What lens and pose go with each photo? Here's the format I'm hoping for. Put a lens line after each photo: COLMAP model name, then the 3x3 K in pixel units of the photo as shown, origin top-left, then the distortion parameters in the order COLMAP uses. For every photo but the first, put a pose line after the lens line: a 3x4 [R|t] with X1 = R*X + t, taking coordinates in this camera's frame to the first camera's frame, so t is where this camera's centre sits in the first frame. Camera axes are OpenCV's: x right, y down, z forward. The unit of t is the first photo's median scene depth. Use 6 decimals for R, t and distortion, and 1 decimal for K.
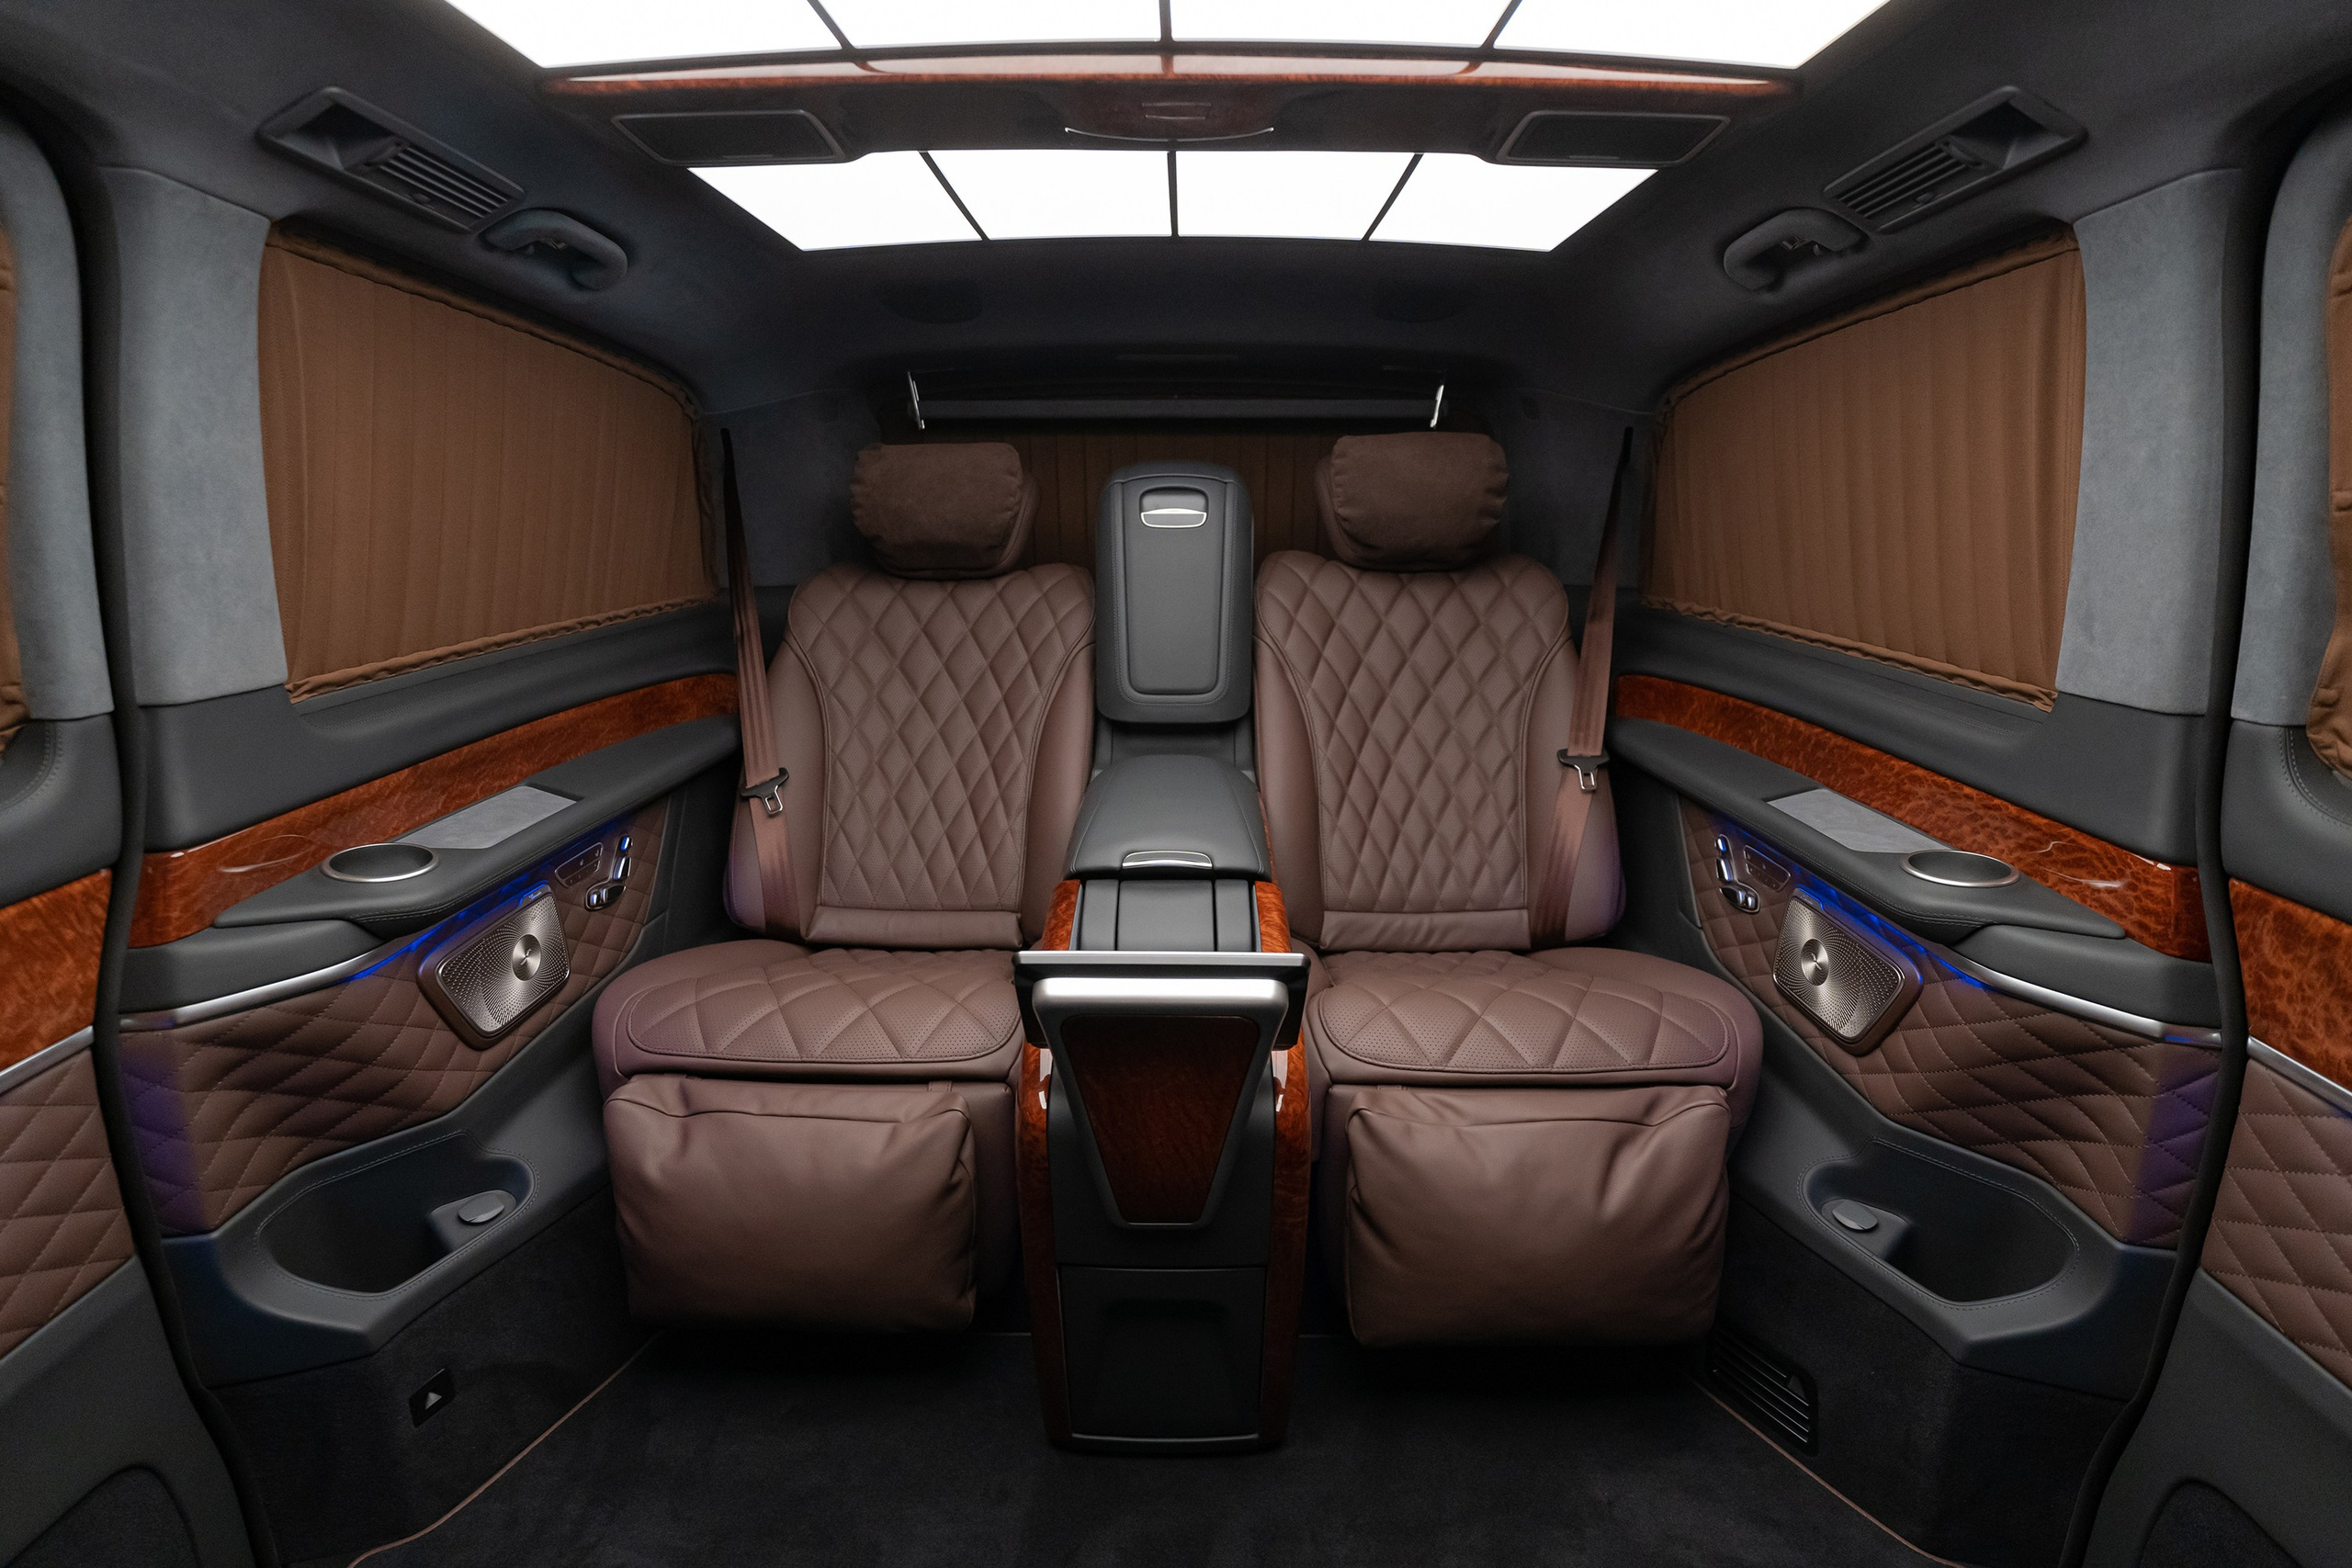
lens RADIAL K [[1120.7, 0, 1176.0], [0, 1120.7, 784.0], [0, 0, 1]] dist [-0.013260, 0.000175]
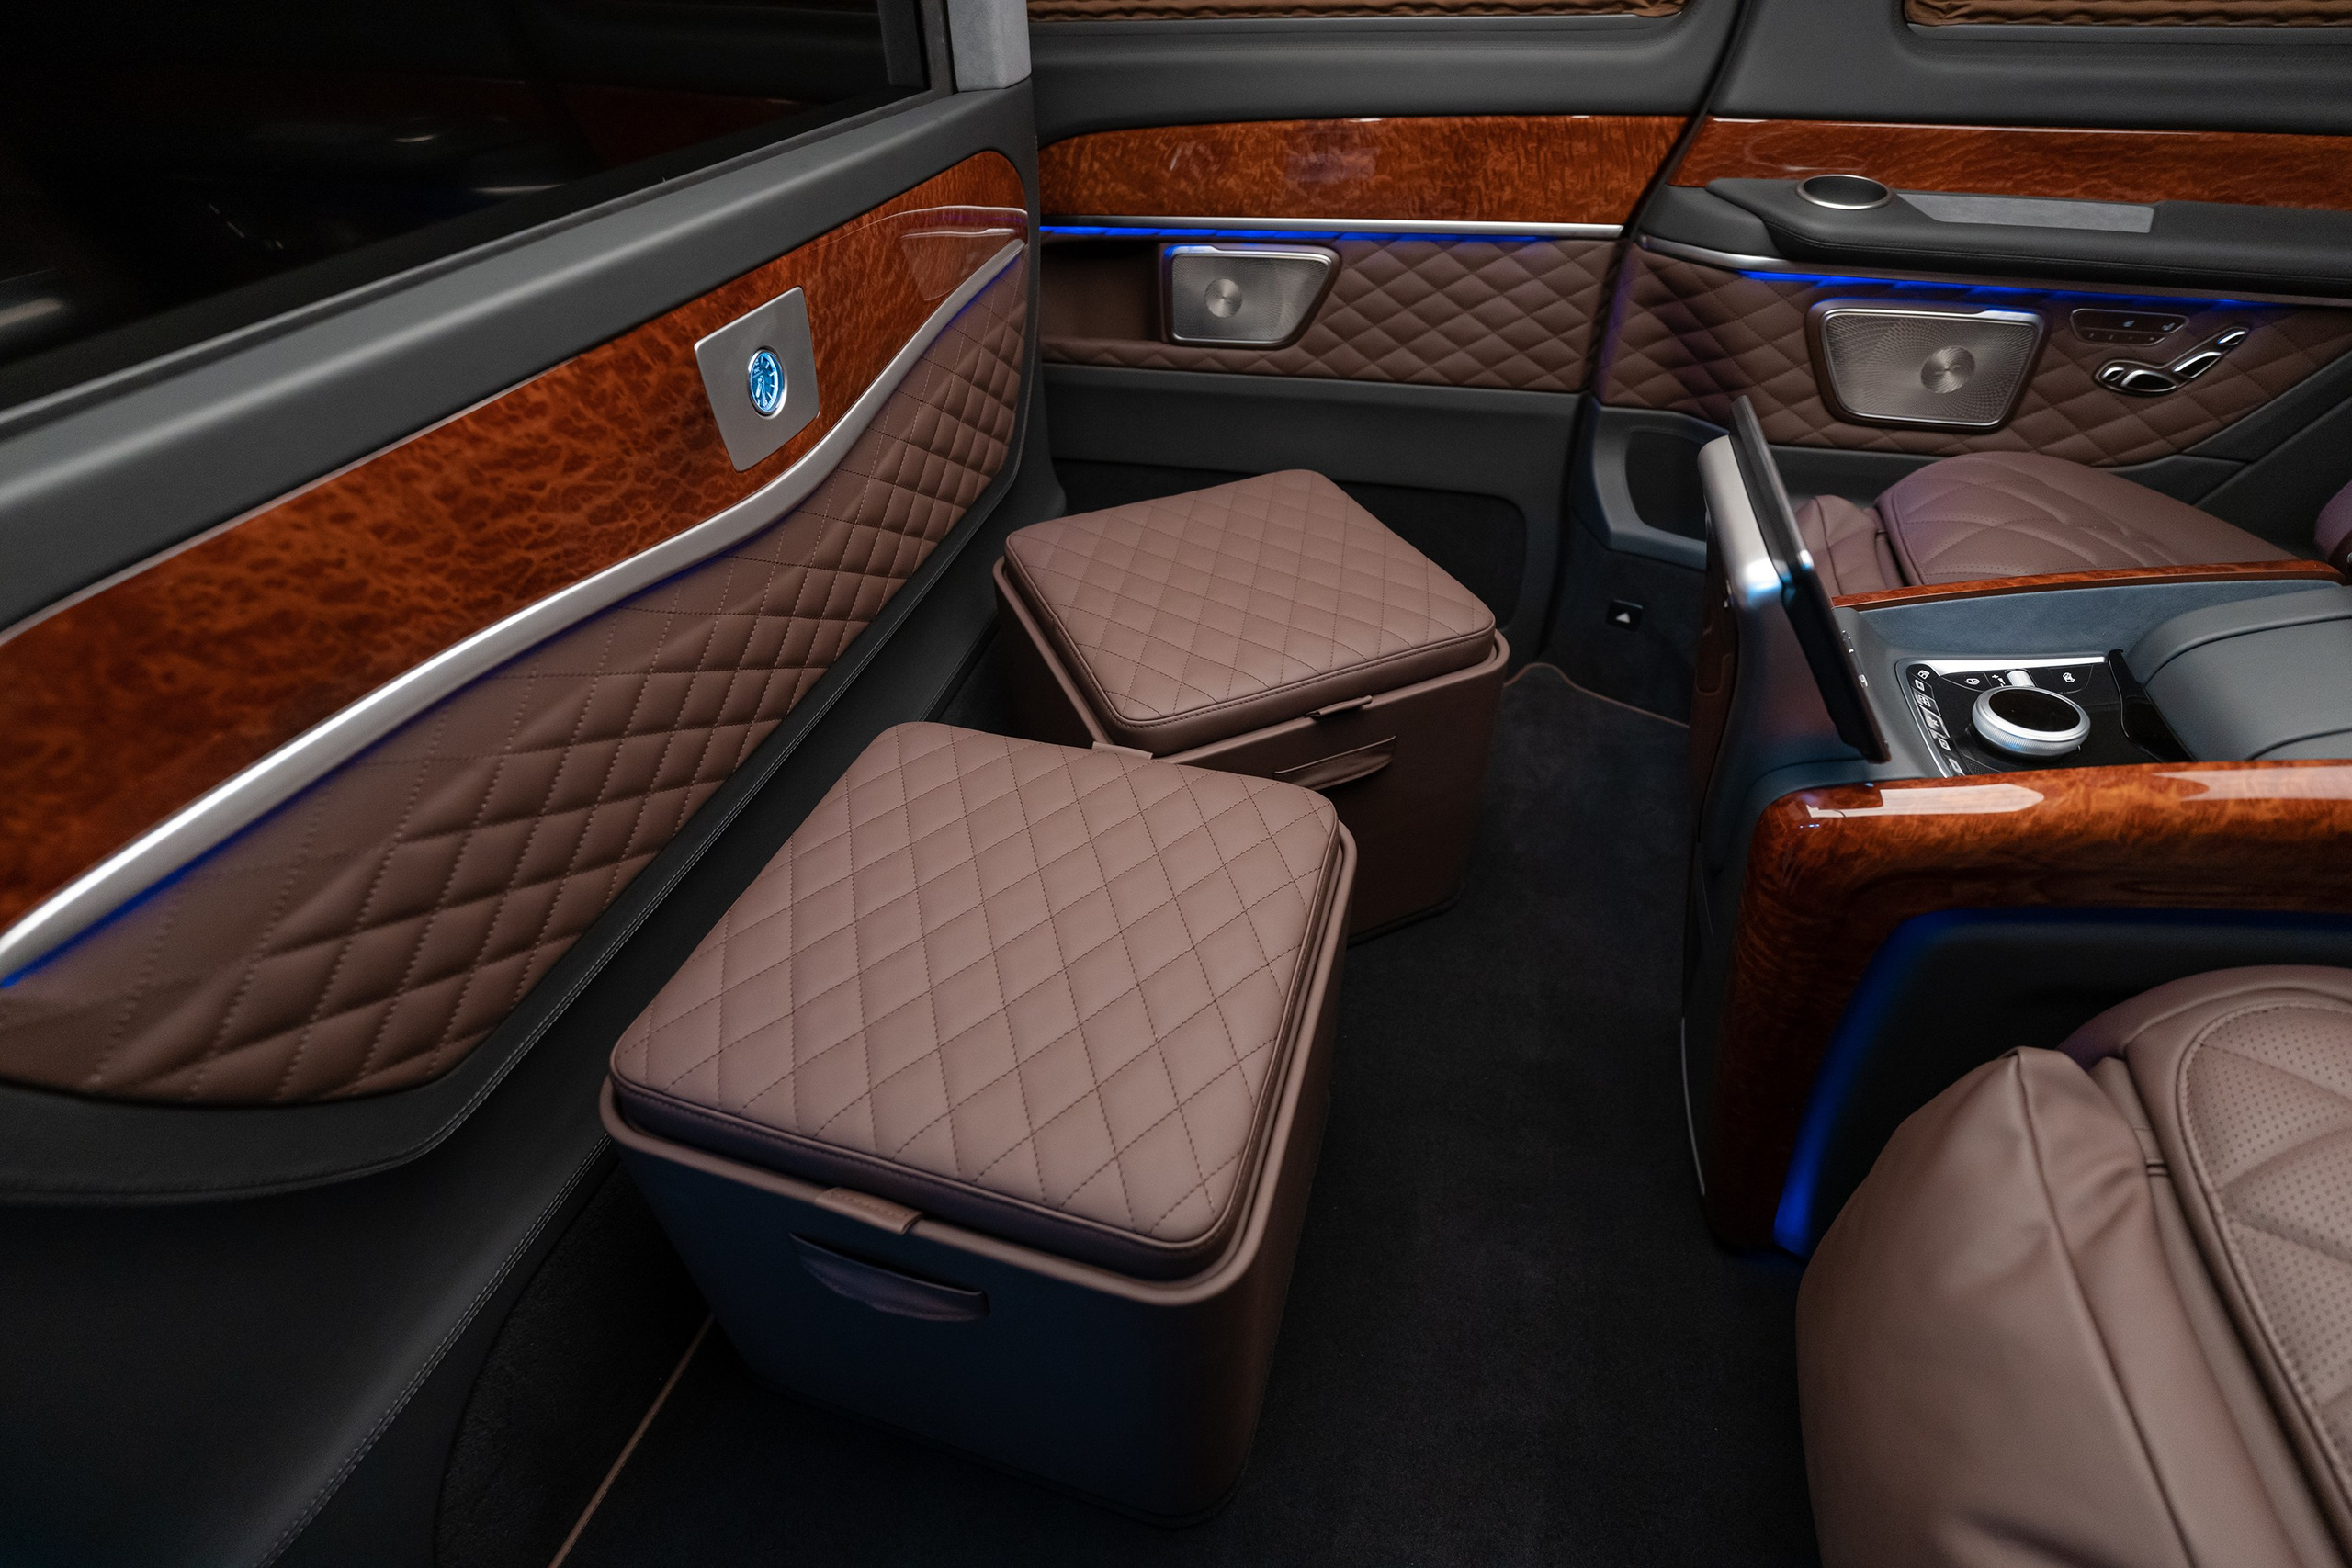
lens RADIAL K [[1120.7, 0, 1176.0], [0, 1120.7, 784.0], [0, 0, 1]] dist [-0.013260, 0.000175]
pose [[-0.263348, 0.601399, -0.754299, 0.627152], [-0.240926, 0.716122, 0.655075, -0.069341], [0.934132, 0.354243, -0.043696, 0.599891]]
